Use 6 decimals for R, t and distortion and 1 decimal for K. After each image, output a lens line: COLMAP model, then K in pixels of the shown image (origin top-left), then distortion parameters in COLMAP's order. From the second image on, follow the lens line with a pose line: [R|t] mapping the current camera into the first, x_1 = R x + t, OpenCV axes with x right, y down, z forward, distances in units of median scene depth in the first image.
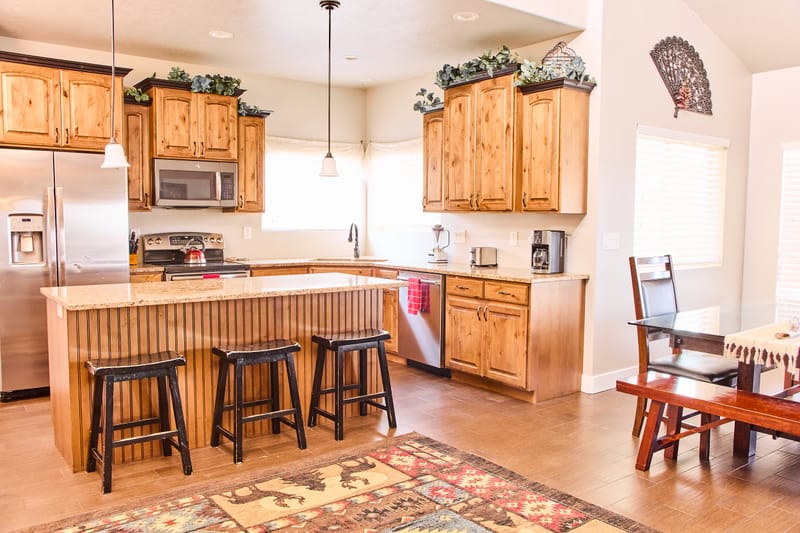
lens RADIAL K [[651.0, 0, 402.8], [0, 651.0, 265.5], [0, 0, 1]] dist [-0.075573, 0.058820]
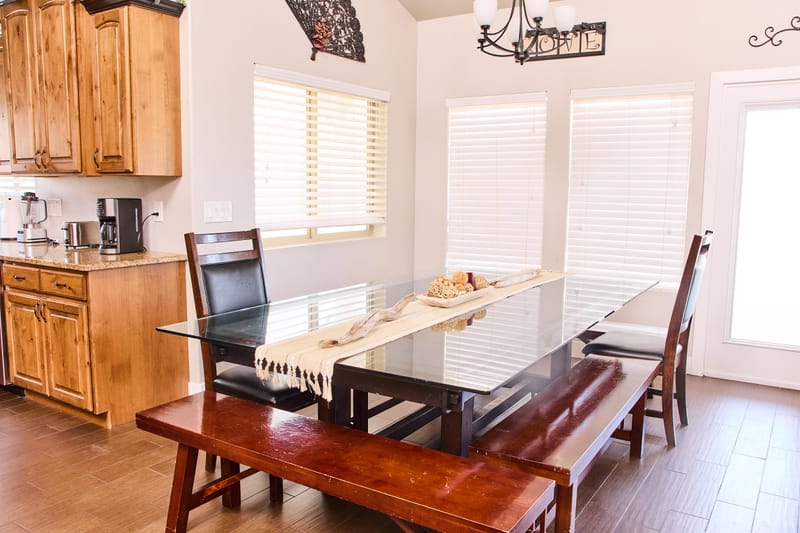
lens RADIAL K [[651.0, 0, 396.2], [0, 651.0, 269.8], [0, 0, 1]] dist [-0.075573, 0.058820]
pose [[0.943495, -0.040717, 0.328877, 0.265254], [0.022462, 0.997998, 0.059119, -0.008275], [-0.330625, -0.048391, 0.942521, 0.181838]]
